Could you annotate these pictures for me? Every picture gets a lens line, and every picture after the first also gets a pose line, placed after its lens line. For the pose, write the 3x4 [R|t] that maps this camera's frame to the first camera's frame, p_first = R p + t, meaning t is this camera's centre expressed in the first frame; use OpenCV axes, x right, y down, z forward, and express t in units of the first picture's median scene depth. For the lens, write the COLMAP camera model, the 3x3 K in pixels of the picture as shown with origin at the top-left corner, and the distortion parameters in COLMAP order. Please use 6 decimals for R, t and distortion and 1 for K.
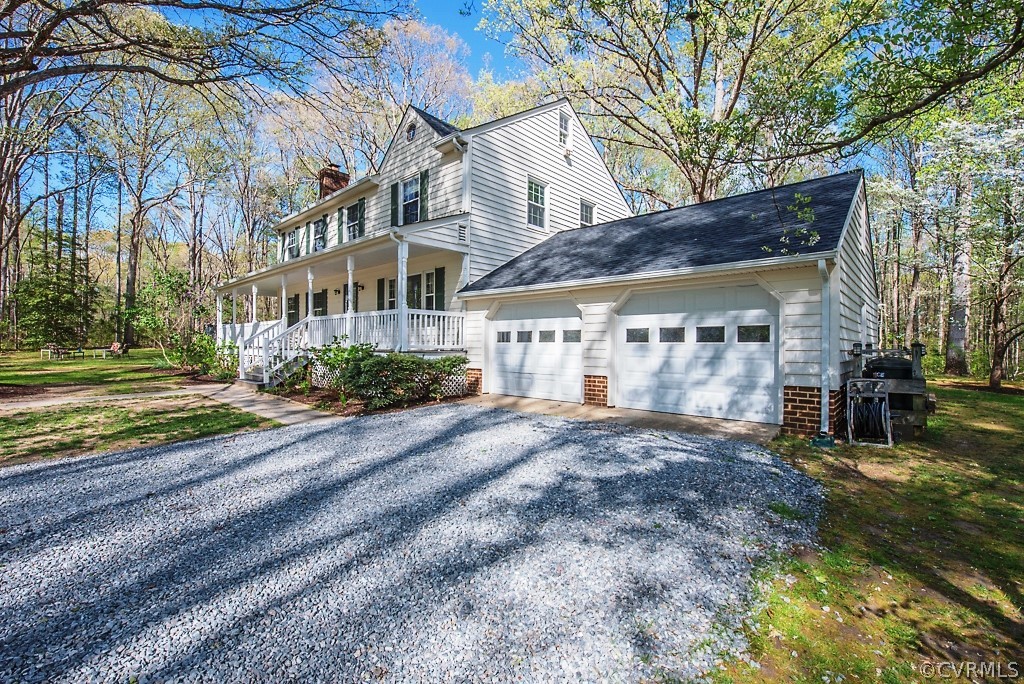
lens RADIAL K [[445.4, 0, 509.9], [0, 445.4, 338.1], [0, 0, 1]] dist [-0.006341, -0.000731]
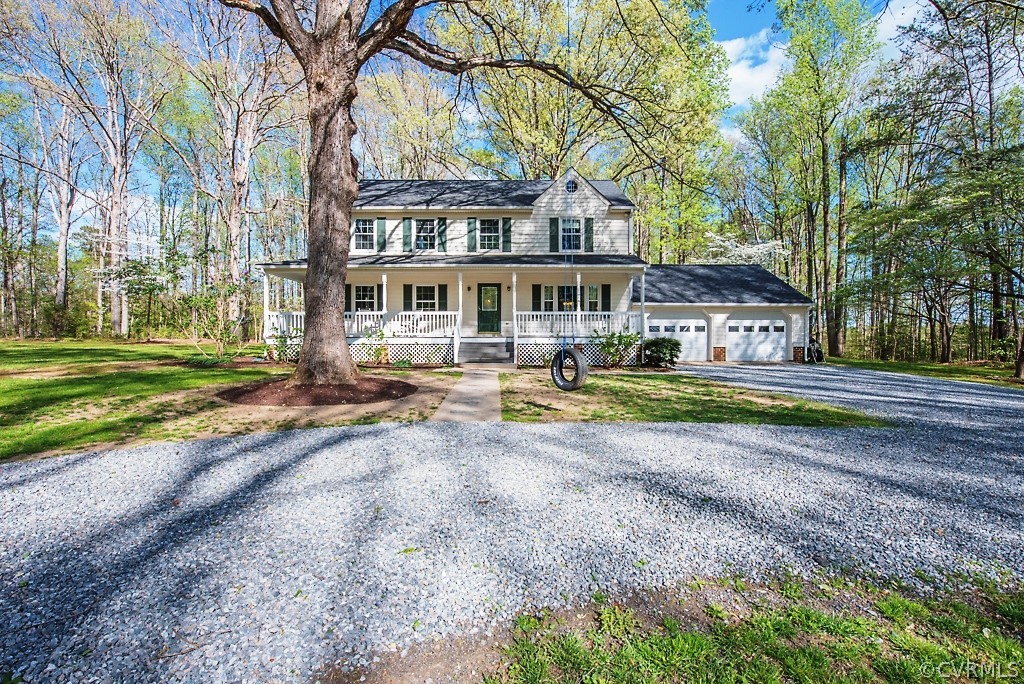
lens RADIAL K [[445.4, 0, 515.5], [0, 445.4, 339.5], [0, 0, 1]] dist [-0.006341, -0.000731]
pose [[0.721096, -0.016501, 0.692638, -1.507756], [-0.007400, 0.999476, 0.031515, -0.011204], [-0.692795, -0.027851, 0.720596, 0.087560]]
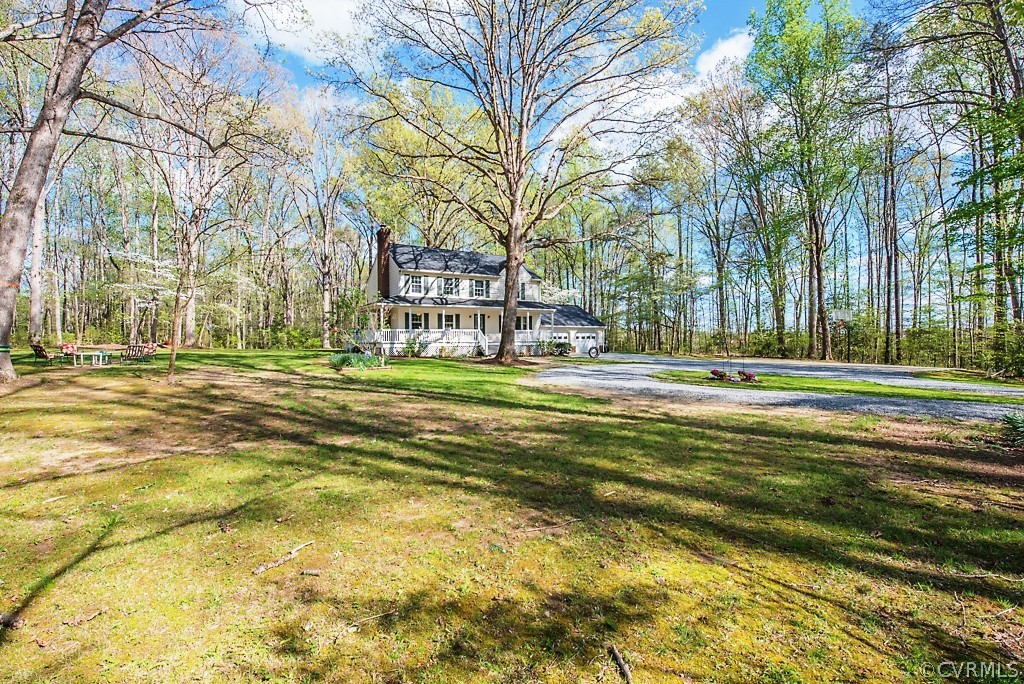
lens RADIAL K [[445.4, 0, 509.6], [0, 445.4, 339.2], [0, 0, 1]] dist [-0.006341, -0.000731]
pose [[0.246875, -0.011401, 0.968980, -3.347277], [-0.010850, 0.999836, 0.014529, -0.036682], [-0.968987, -0.014101, 0.246711, 0.363315]]
